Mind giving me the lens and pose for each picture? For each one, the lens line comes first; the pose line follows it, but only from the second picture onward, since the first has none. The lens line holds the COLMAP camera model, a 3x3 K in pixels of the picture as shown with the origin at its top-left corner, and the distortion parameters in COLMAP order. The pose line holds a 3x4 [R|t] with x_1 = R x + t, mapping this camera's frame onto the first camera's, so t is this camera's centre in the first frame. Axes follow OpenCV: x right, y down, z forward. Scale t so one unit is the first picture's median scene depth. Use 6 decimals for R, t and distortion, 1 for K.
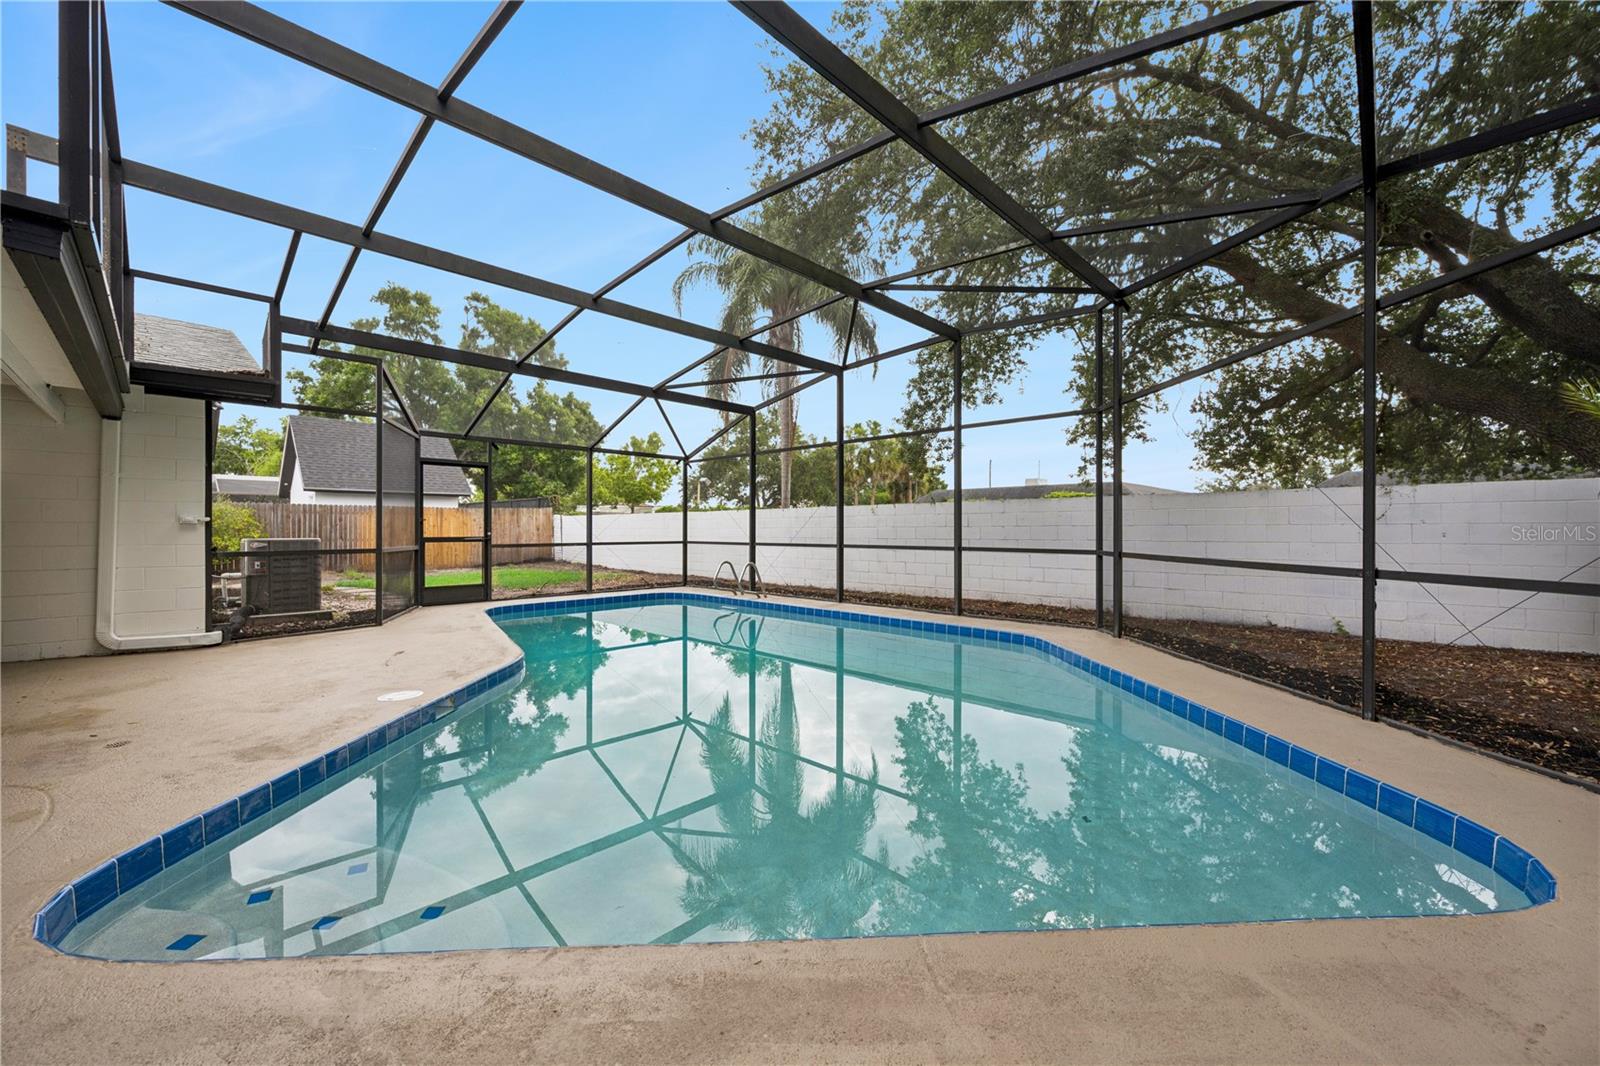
lens RADIAL K [[620.8, 0, 804.2], [0, 620.8, 529.1], [0, 0, 1]] dist [0.000654, 0.000113]
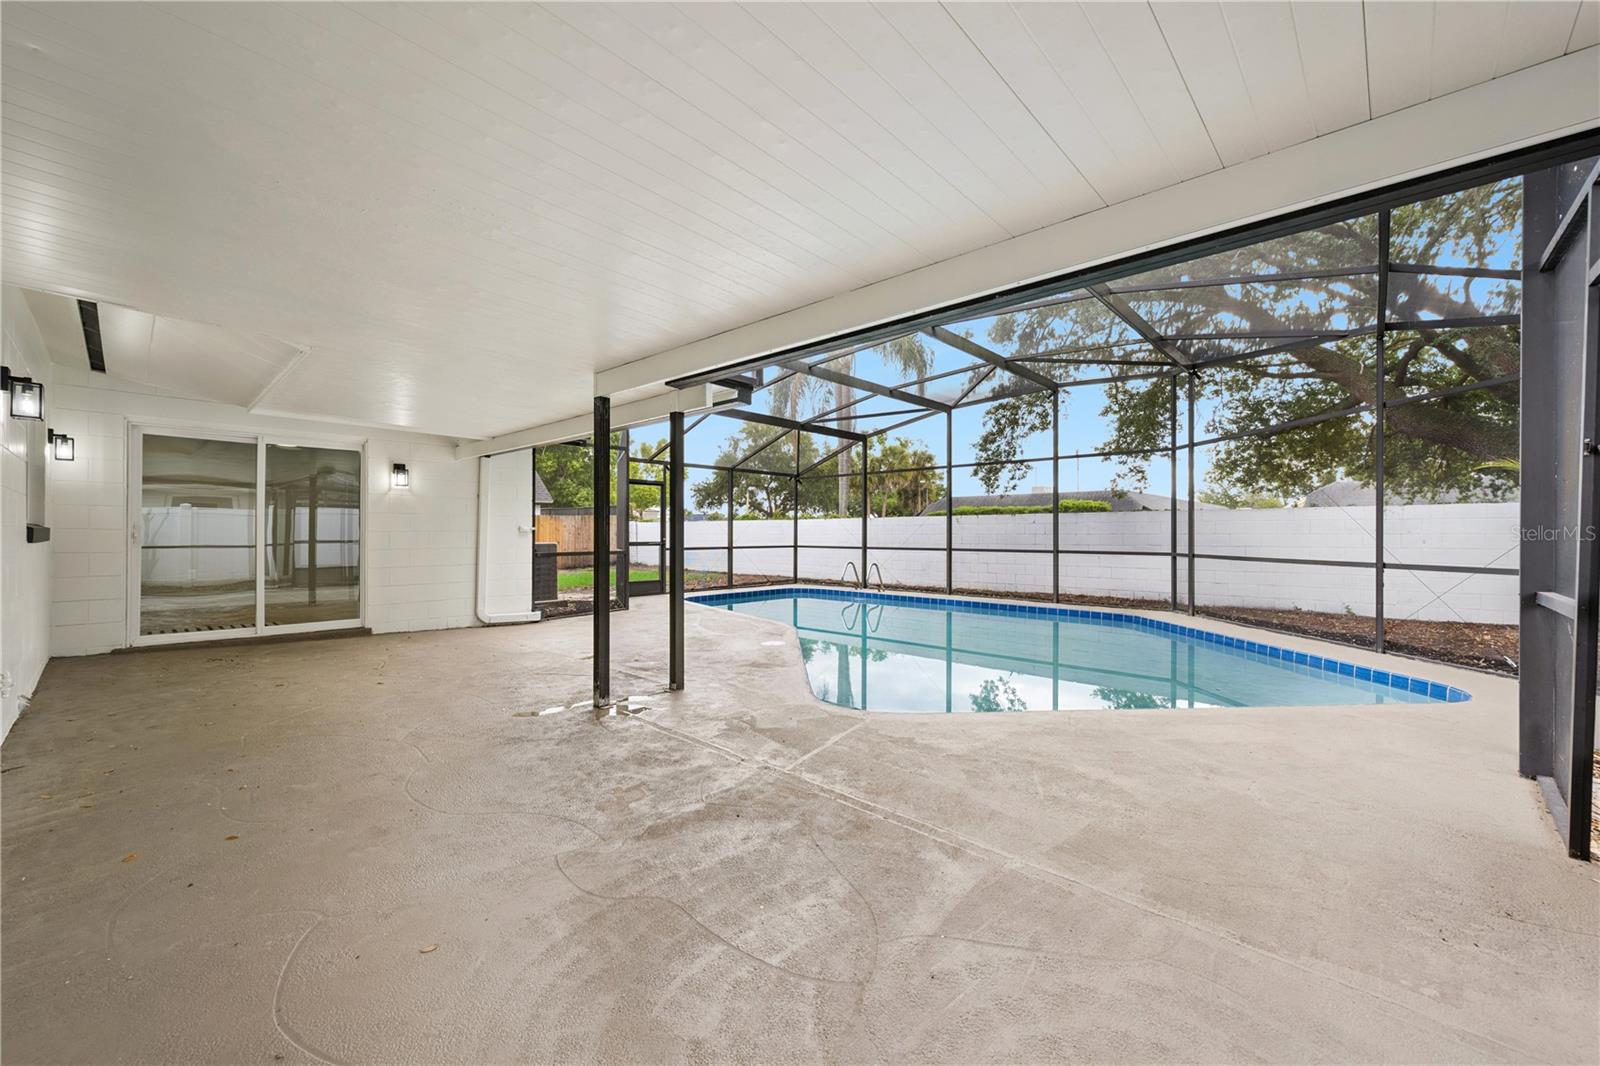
lens RADIAL K [[628.9, 0, 800.0], [0, 628.9, 533.0], [0, 0, 1]] dist [0.001683, 0.000124]
pose [[0.999781, 0.001743, 0.020844, -0.233607], [-0.001720, 0.999998, -0.001100, -0.003671], [-0.020846, 0.001064, 0.999782, -0.224357]]
